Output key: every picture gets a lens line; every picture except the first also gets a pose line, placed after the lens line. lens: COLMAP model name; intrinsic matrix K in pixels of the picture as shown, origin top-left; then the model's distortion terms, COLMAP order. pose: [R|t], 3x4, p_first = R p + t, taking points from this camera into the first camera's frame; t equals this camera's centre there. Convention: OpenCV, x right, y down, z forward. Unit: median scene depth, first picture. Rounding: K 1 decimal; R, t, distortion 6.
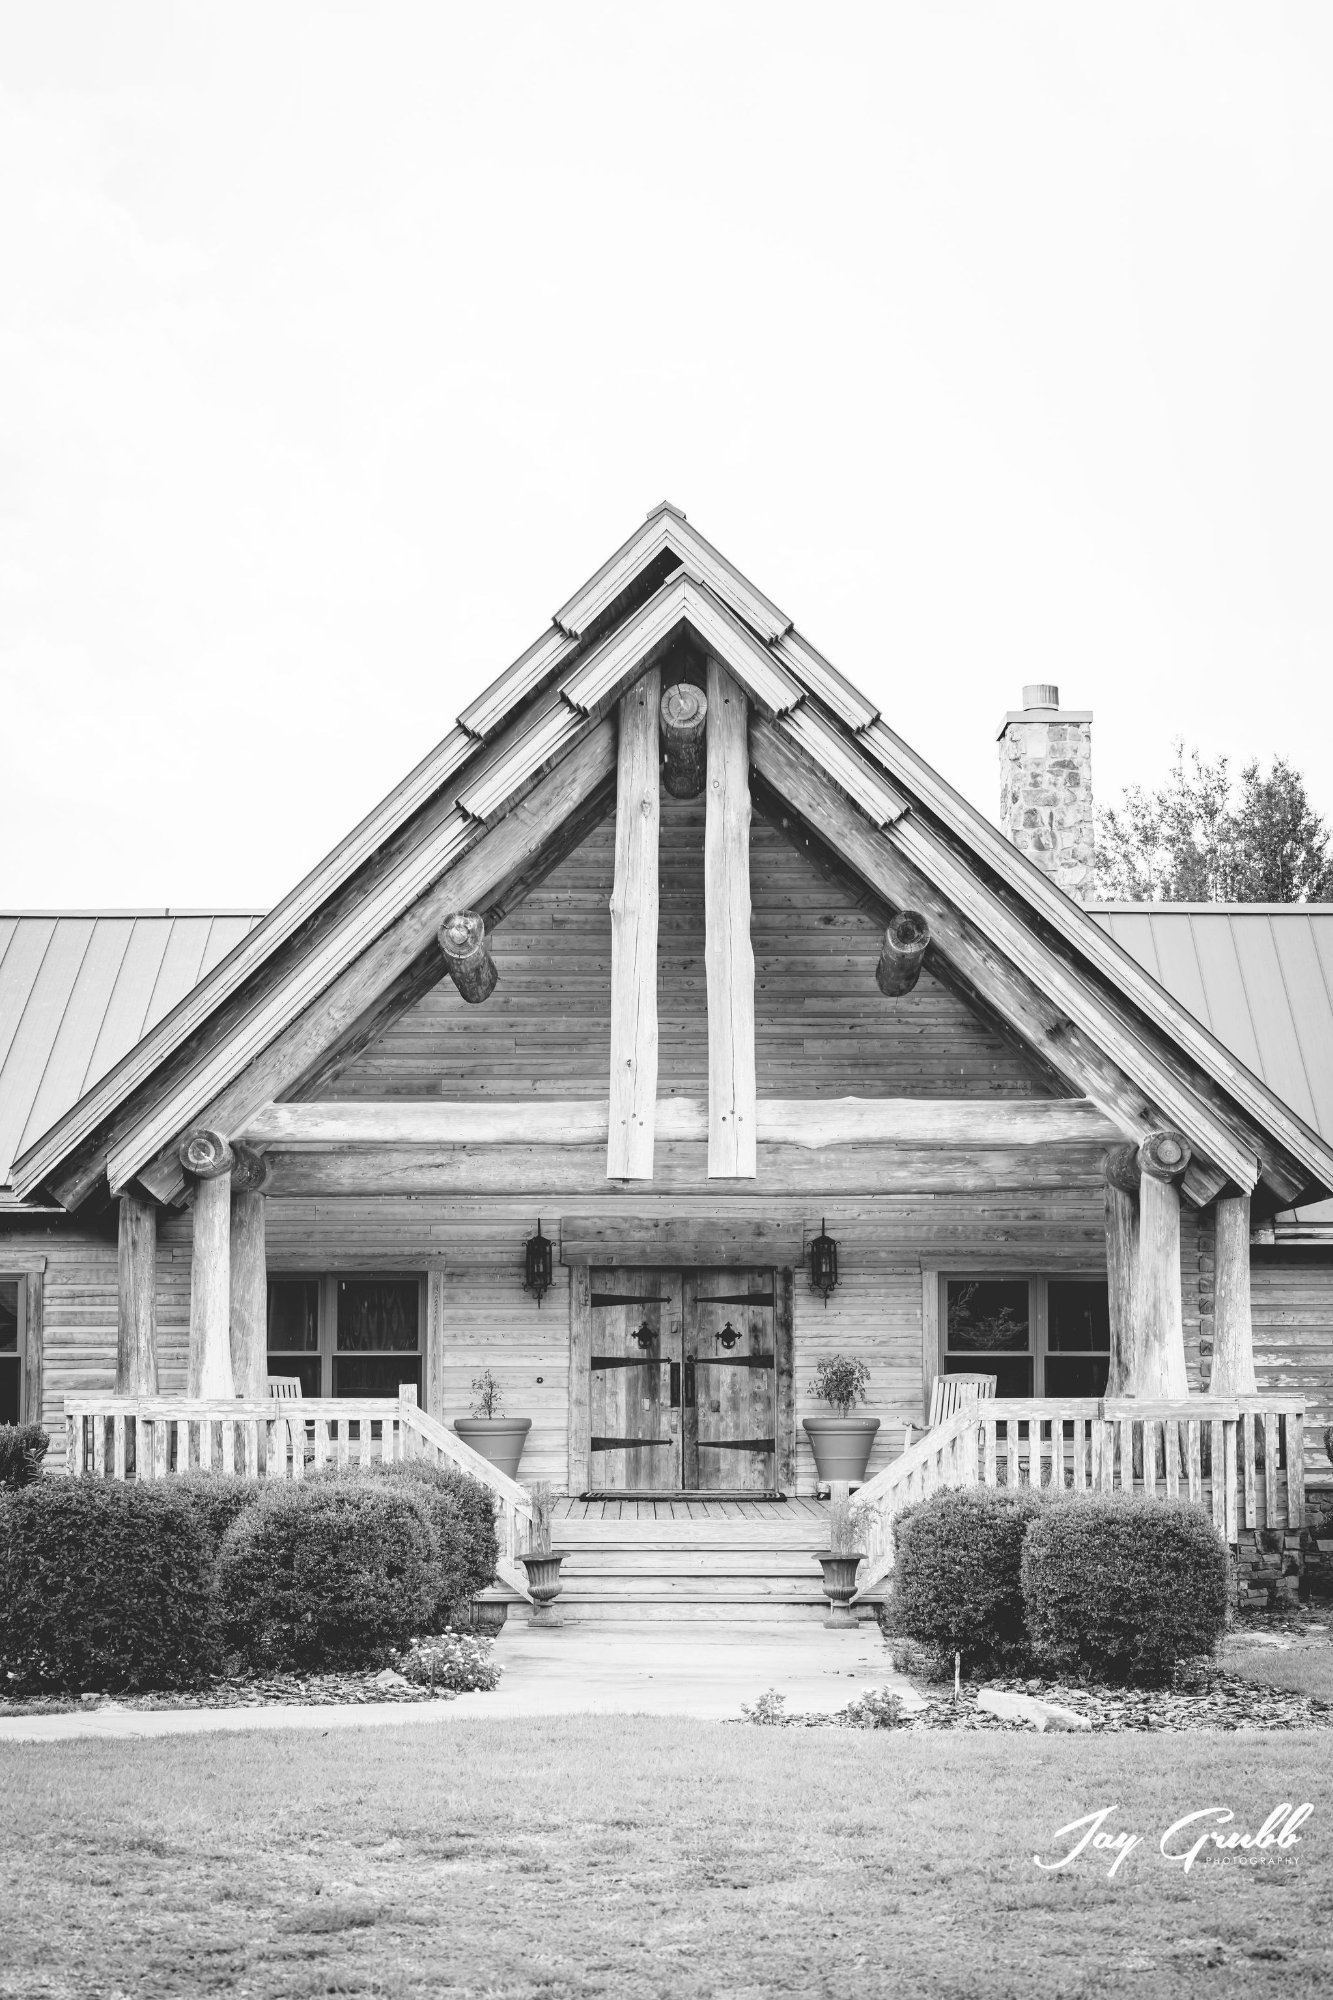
lens RADIAL K [[4128.8, 0, 666.9], [0, 4128.8, 1010.6], [0, 0, 1]] dist [0.116632, 0.000000]
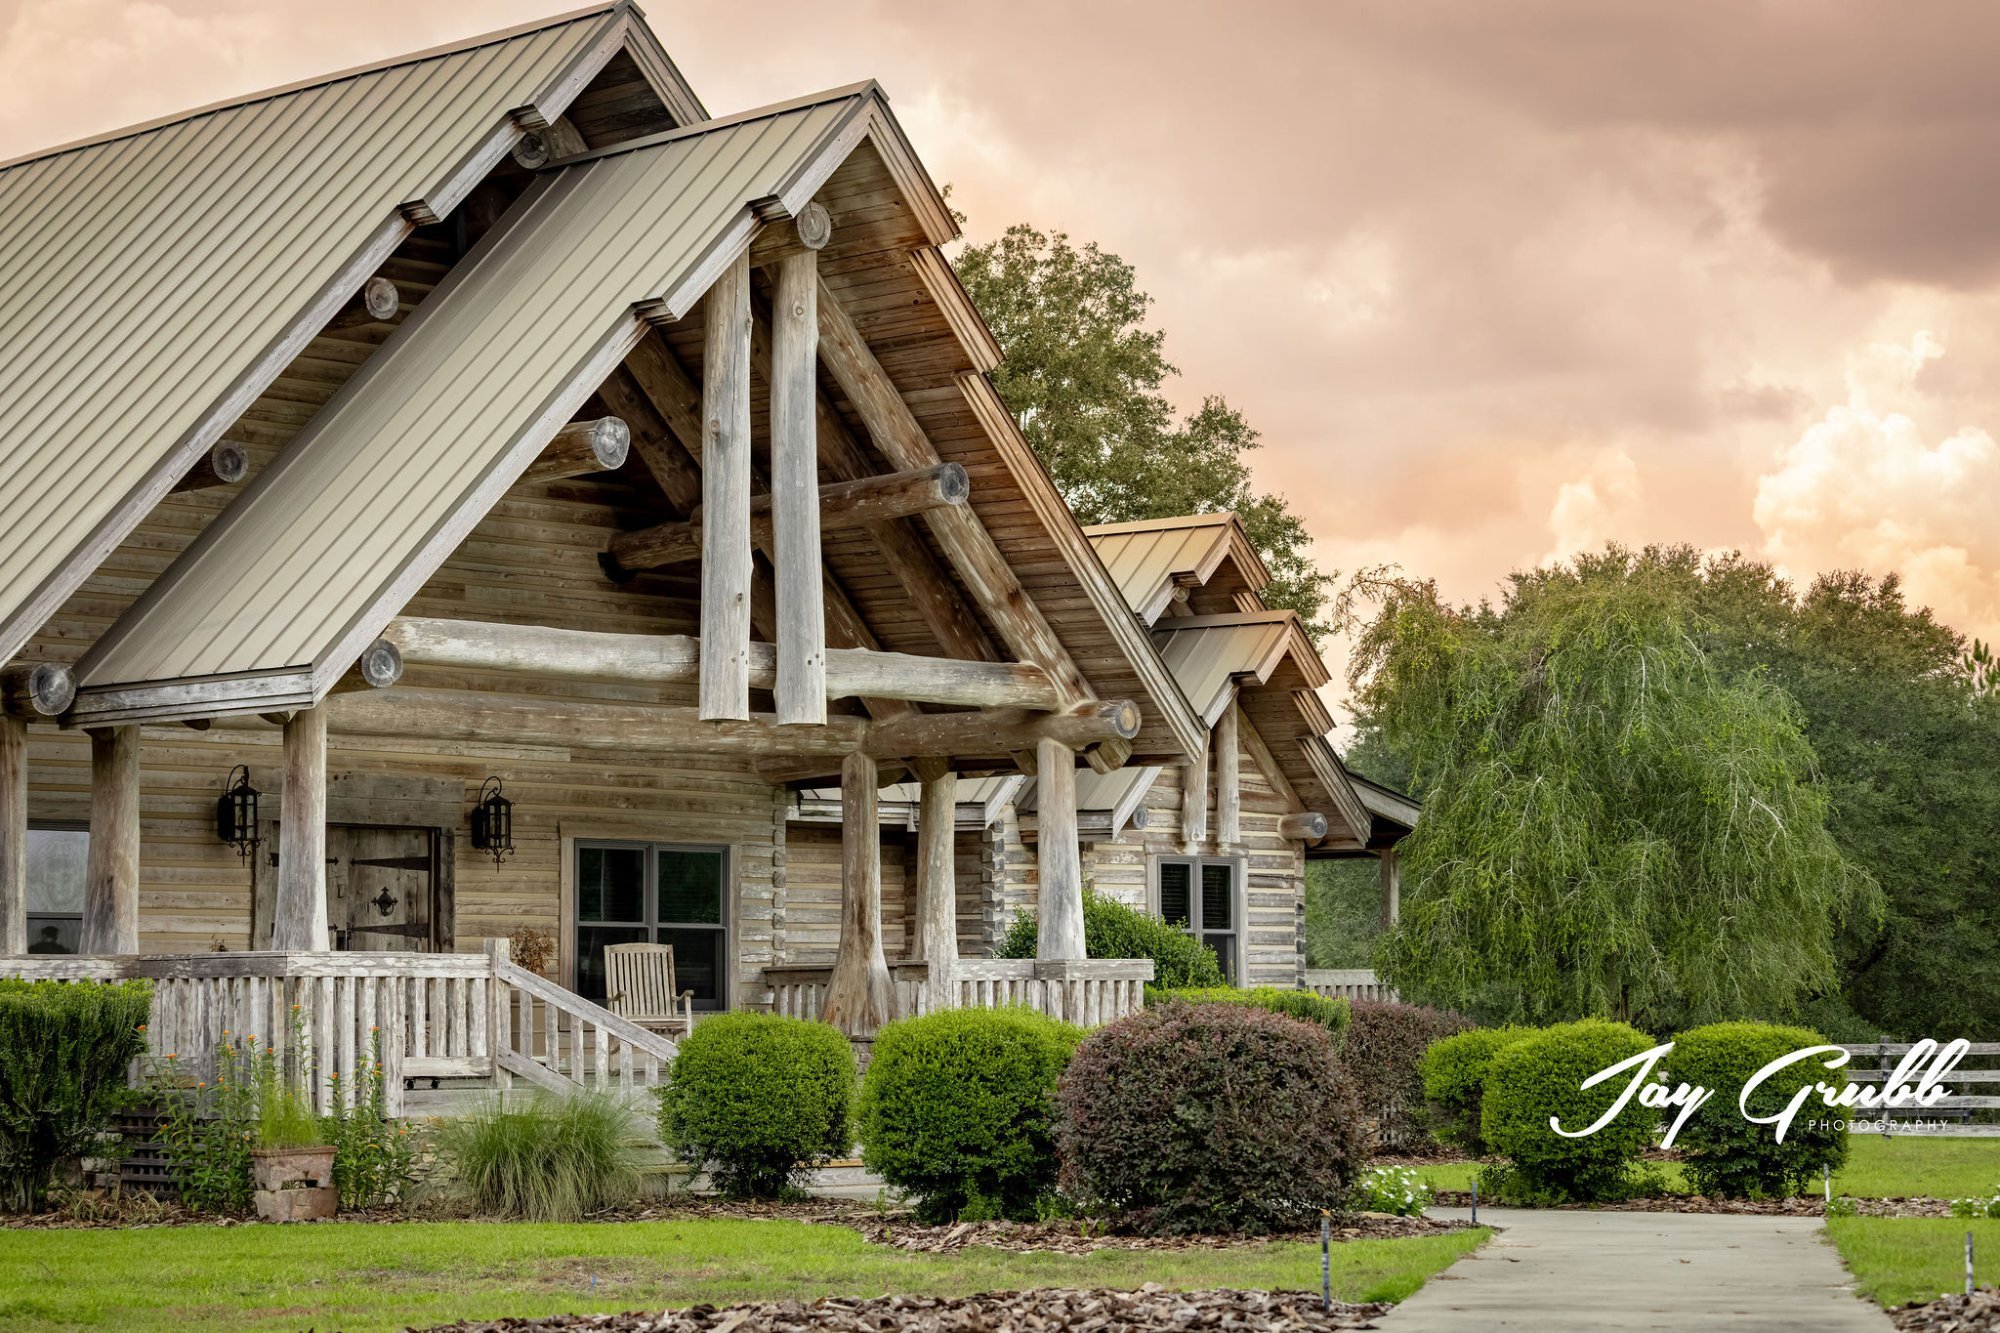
lens RADIAL K [[4128.8, 0, 1004.8], [0, 4128.8, 667.8], [0, 0, 1]] dist [0.116632, 0.000000]
pose [[0.700592, 0.057383, 0.711251, -0.547556], [-0.056641, 0.998088, -0.024733, 0.041933], [-0.711311, -0.022959, 0.702503, 0.258155]]
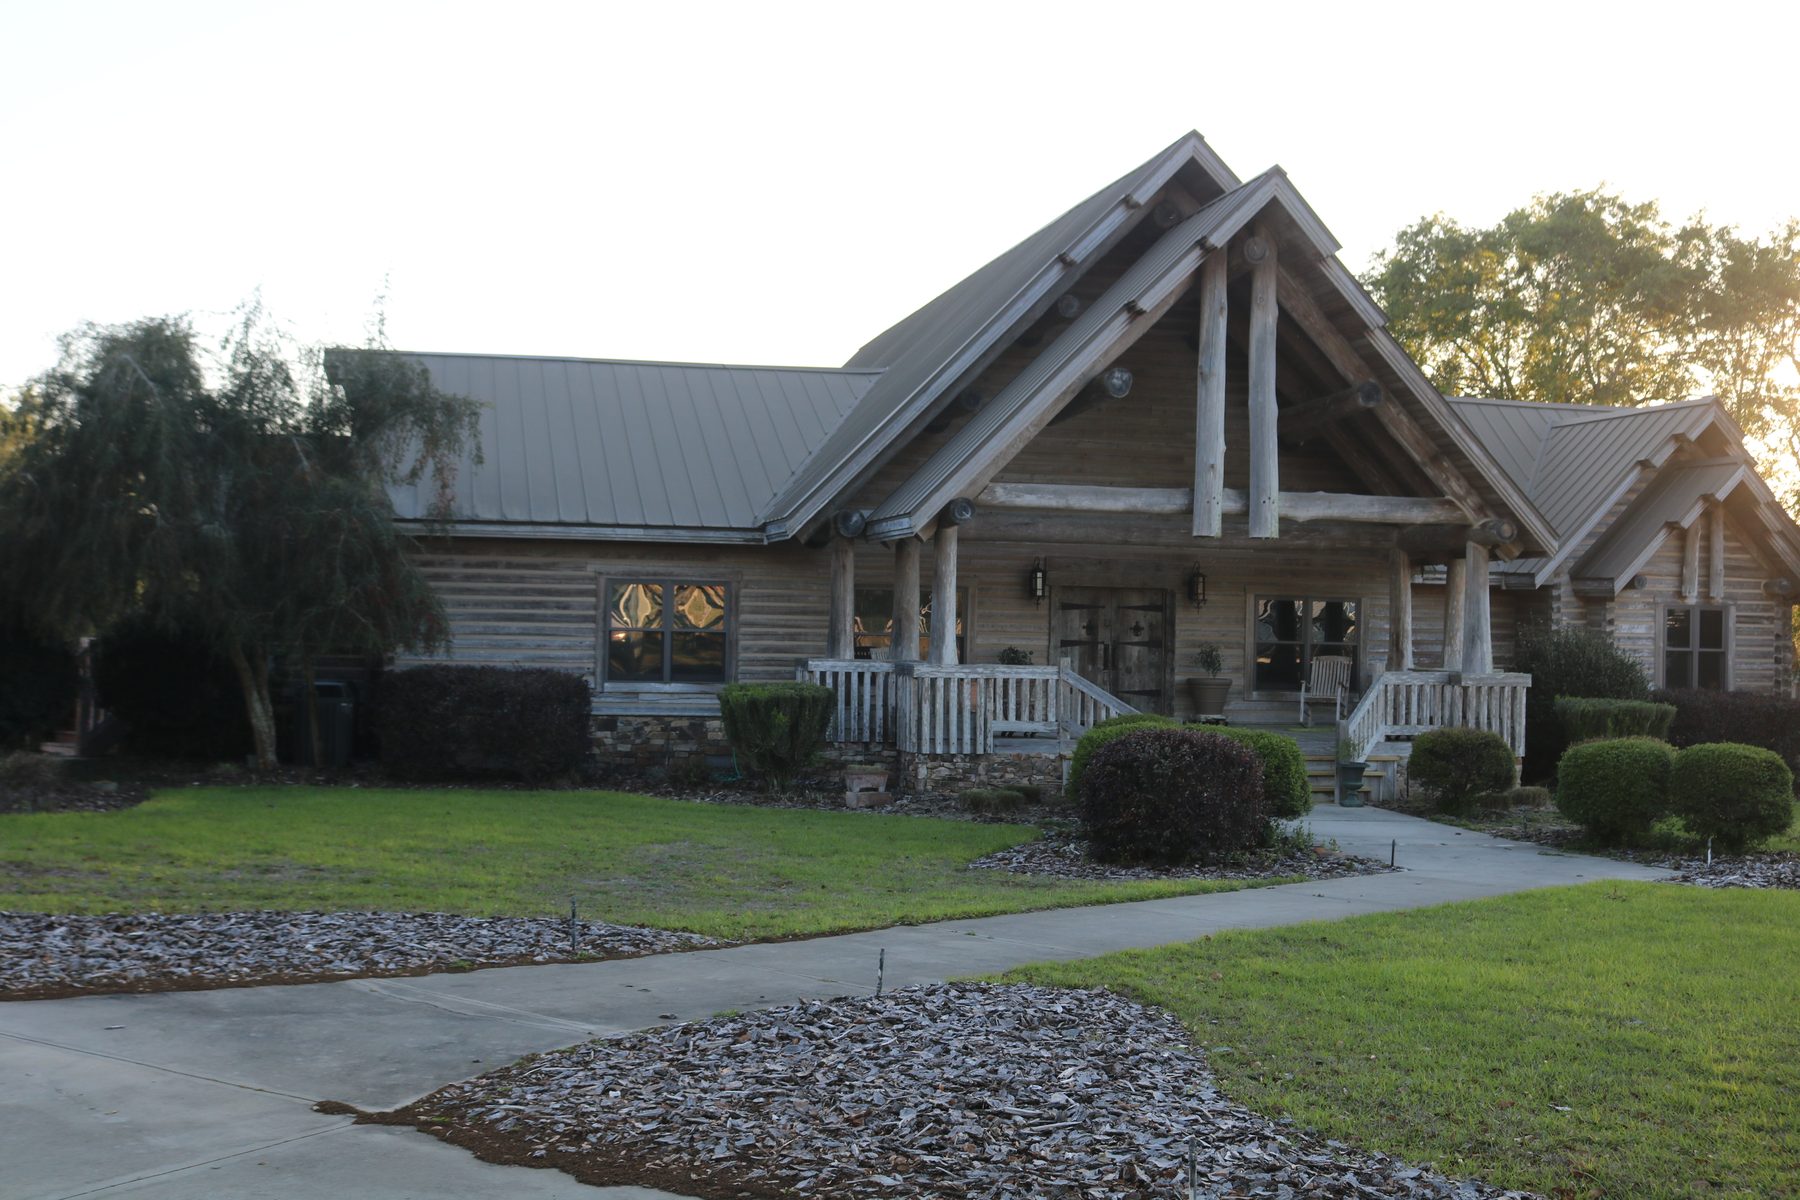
lens RADIAL K [[2058.0, 0, 902.3], [0, 2058.0, 588.7], [0, 0, 1]] dist [-0.079047, 0.000000]
pose [[0.976117, 0.025452, 0.215752, -0.263540], [-0.039807, 0.997254, 0.062452, 0.013119], [-0.213570, -0.069549, 0.974449, 0.196140]]
